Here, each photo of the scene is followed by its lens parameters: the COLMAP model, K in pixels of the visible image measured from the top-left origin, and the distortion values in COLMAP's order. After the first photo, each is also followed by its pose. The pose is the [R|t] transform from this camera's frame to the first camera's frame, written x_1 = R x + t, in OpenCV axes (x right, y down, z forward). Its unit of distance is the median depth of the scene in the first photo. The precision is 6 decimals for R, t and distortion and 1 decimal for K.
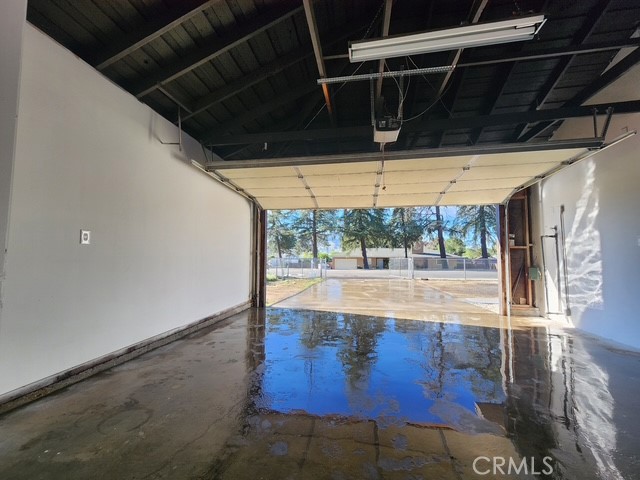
lens RADIAL K [[264.5, 0, 318.2], [0, 264.5, 240.1], [0, 0, 1]] dist [0.001554, -0.000153]
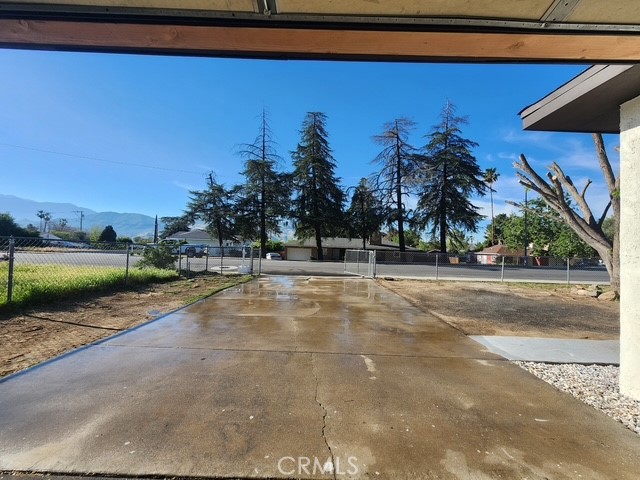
lens RADIAL K [[264.5, 0, 318.2], [0, 264.5, 240.1], [0, 0, 1]] dist [0.001554, -0.000153]
pose [[0.987329, 0.033051, 0.155204, 0.033394], [-0.039148, 0.998570, 0.036395, 0.009201], [-0.153780, -0.042010, 0.987212, 0.124845]]
